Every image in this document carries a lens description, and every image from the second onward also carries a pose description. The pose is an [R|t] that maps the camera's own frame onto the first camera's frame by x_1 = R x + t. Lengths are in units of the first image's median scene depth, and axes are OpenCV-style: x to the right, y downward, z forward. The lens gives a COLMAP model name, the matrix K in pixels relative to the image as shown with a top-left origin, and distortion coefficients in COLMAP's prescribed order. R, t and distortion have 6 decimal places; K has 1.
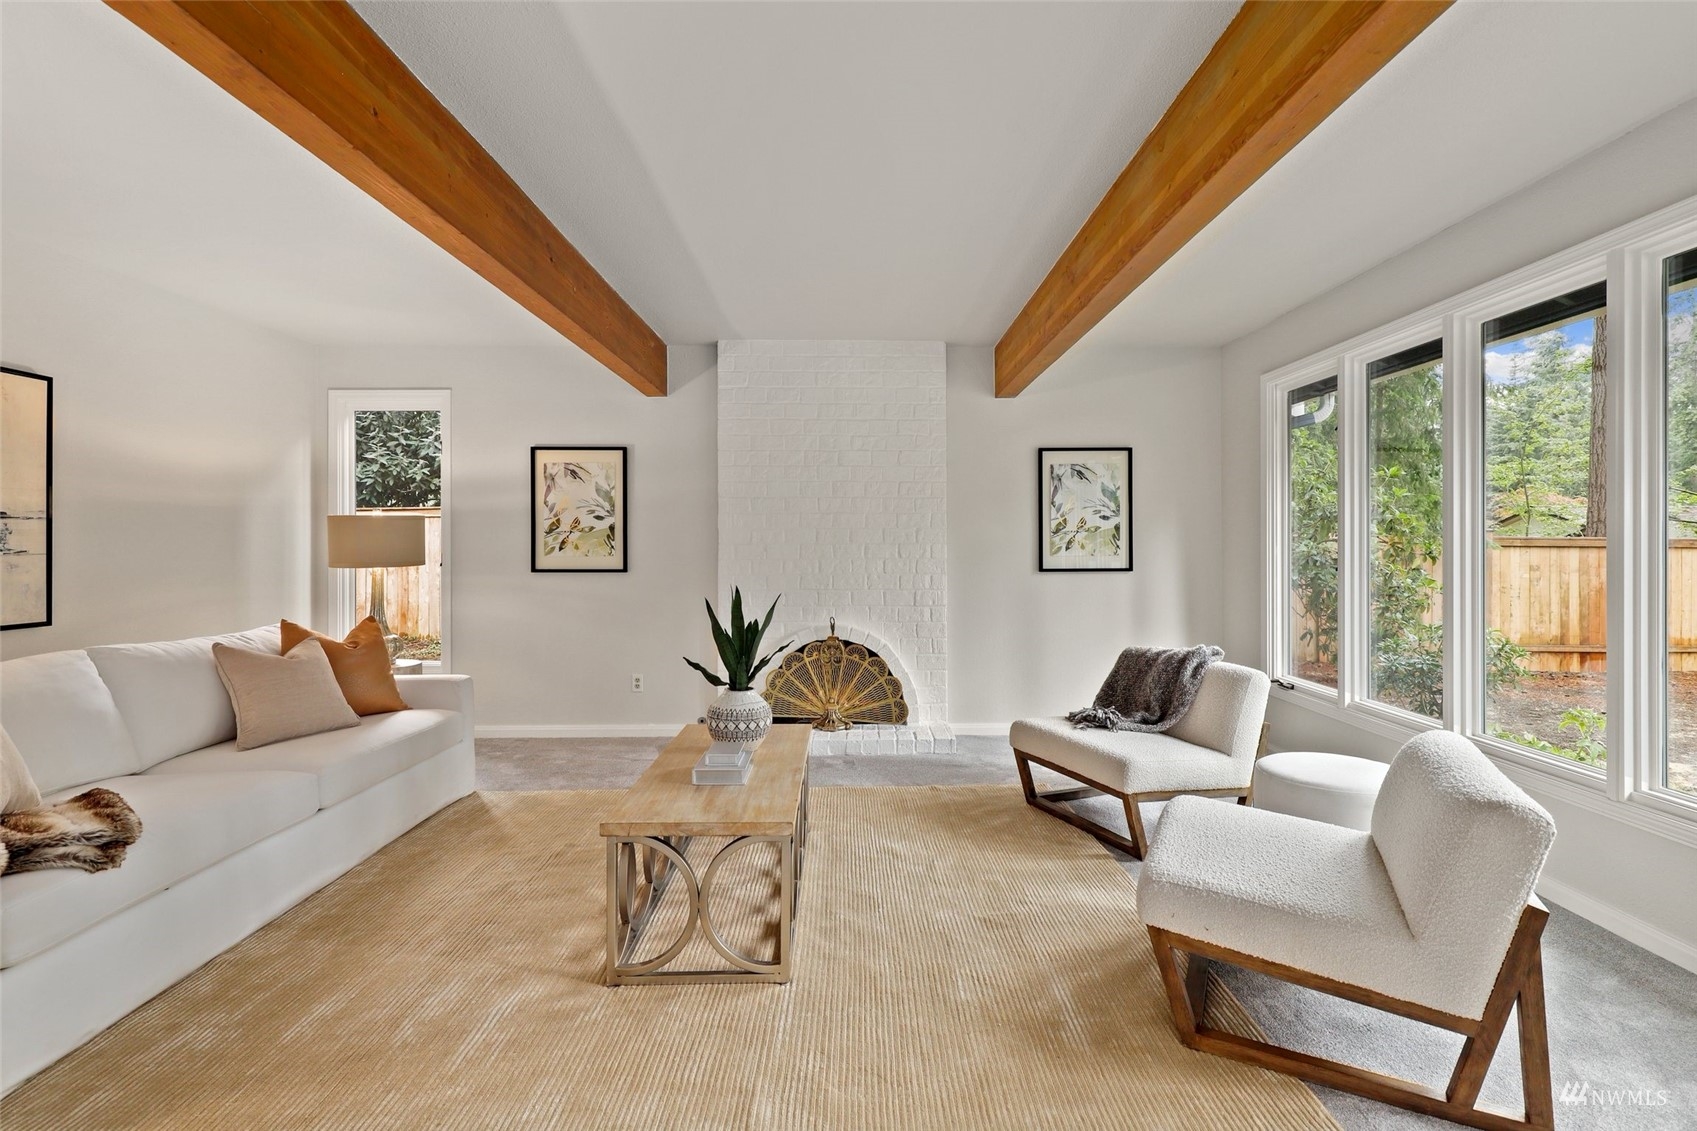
lens RADIAL K [[803.2, 0, 877.3], [0, 803.2, 561.9], [0, 0, 1]] dist [-0.001299, -0.000372]
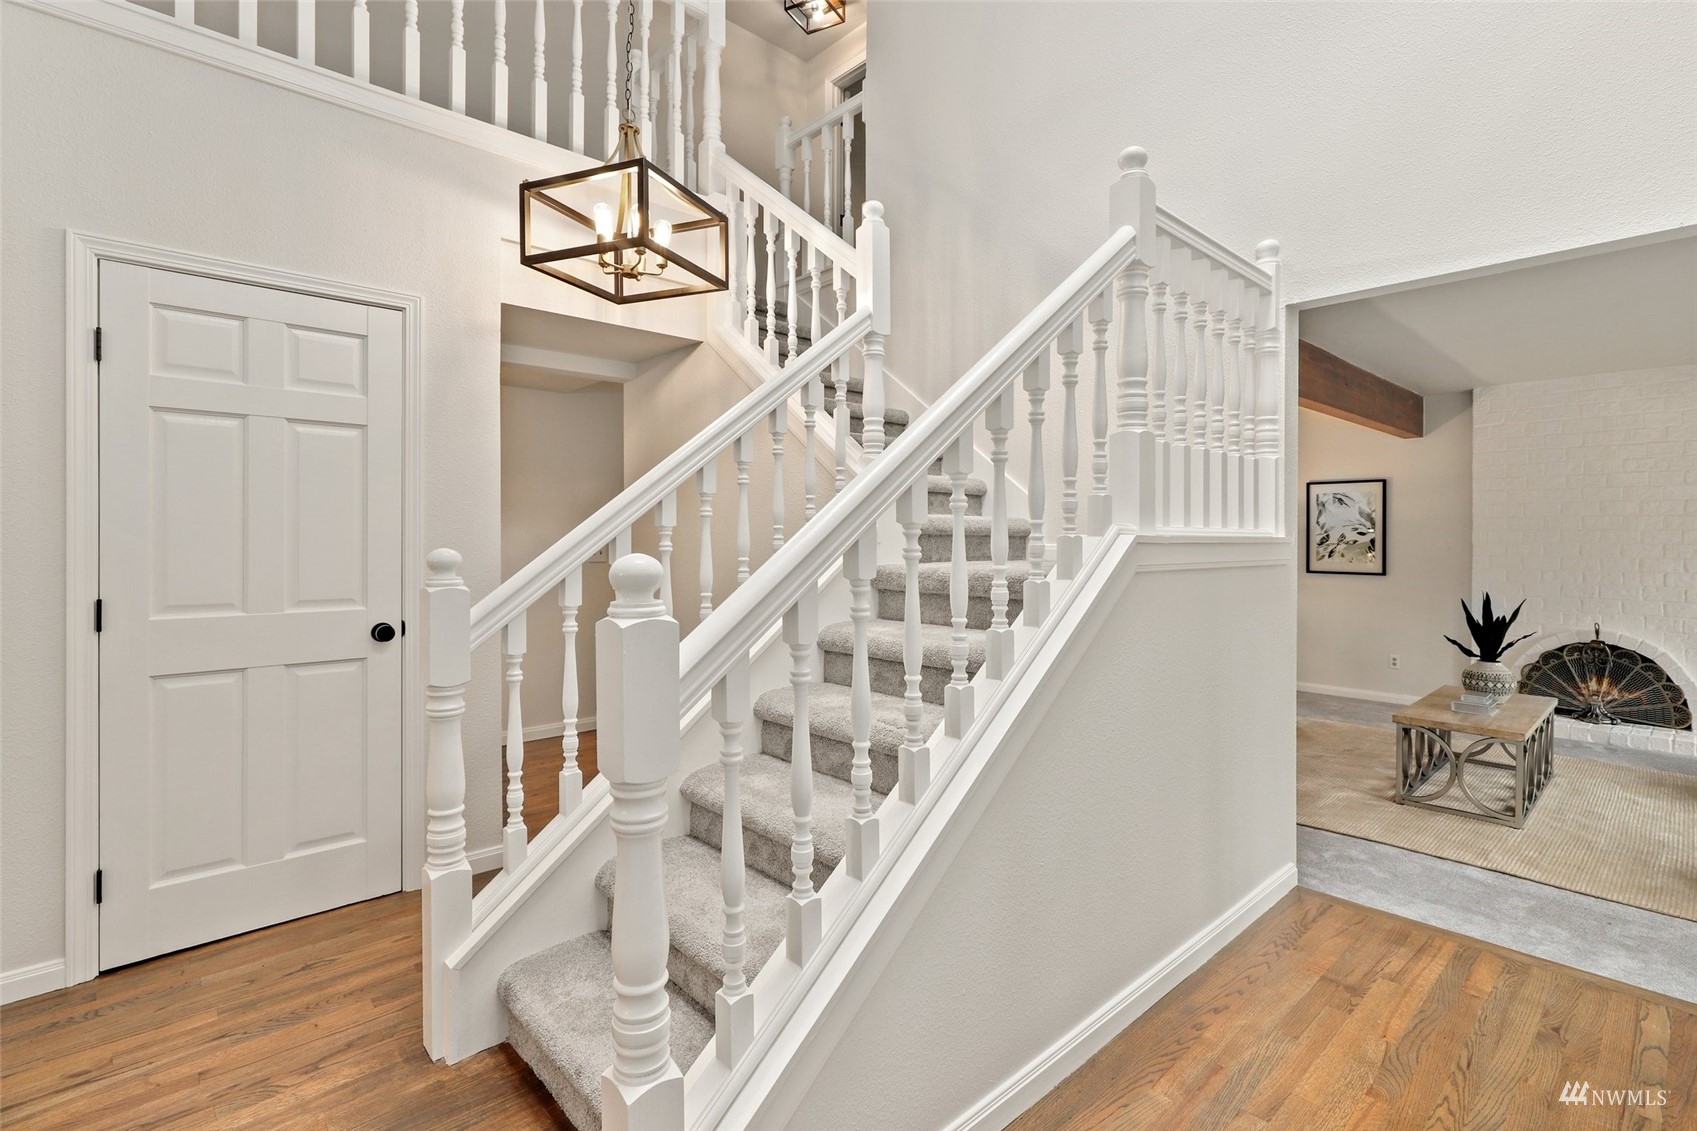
lens RADIAL K [[795.3, 0, 854.5], [0, 795.3, 533.9], [0, 0, 1]] dist [-0.003771, -0.000260]
pose [[0.653705, 0.001136, -0.756749, 0.104795], [-0.018640, 0.999720, -0.014601, -0.020850], [0.756520, 0.023651, 0.653542, -0.521592]]
